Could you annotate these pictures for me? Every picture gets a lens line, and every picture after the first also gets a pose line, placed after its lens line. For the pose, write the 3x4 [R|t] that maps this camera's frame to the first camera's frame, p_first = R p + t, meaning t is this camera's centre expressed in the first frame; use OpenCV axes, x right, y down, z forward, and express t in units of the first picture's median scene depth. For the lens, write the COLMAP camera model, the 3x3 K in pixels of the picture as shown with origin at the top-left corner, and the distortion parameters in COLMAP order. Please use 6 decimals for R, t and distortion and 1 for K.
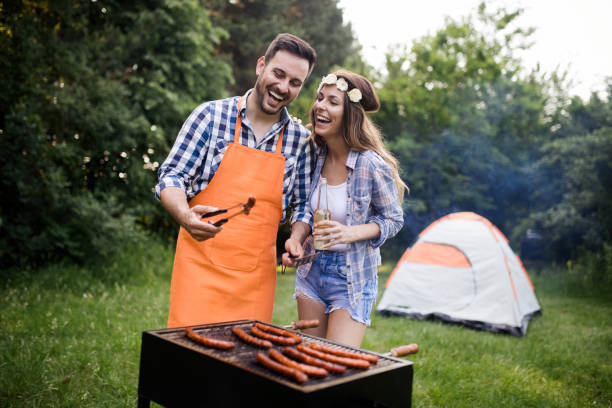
lens RADIAL K [[590.3, 0, 315.5], [0, 590.3, 202.7], [0, 0, 1]] dist [-0.066615, 0.097784]
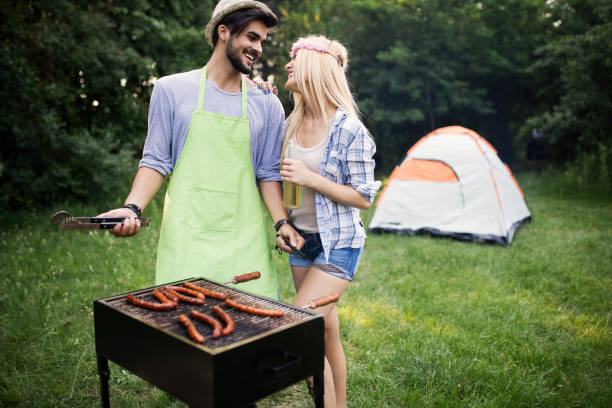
lens RADIAL K [[590.3, 0, 315.5], [0, 590.3, 202.7], [0, 0, 1]] dist [-0.066615, 0.097784]
pose [[0.997289, -0.070224, -0.022004, 0.025779], [0.072710, 0.986395, 0.147440, -0.015791], [0.011351, -0.148640, 0.988826, -0.015818]]
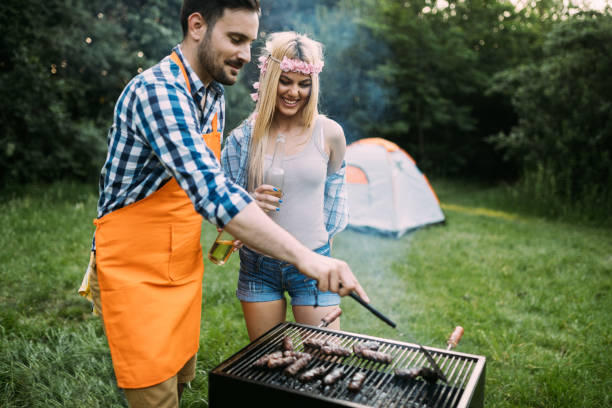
lens RADIAL K [[590.3, 0, 315.5], [0, 590.3, 202.7], [0, 0, 1]] dist [-0.066615, 0.097784]
pose [[0.996743, 0.006011, -0.080421, 0.177656], [0.005230, 0.990302, 0.138835, -0.016591], [0.080476, -0.138803, 0.987045, -0.164386]]
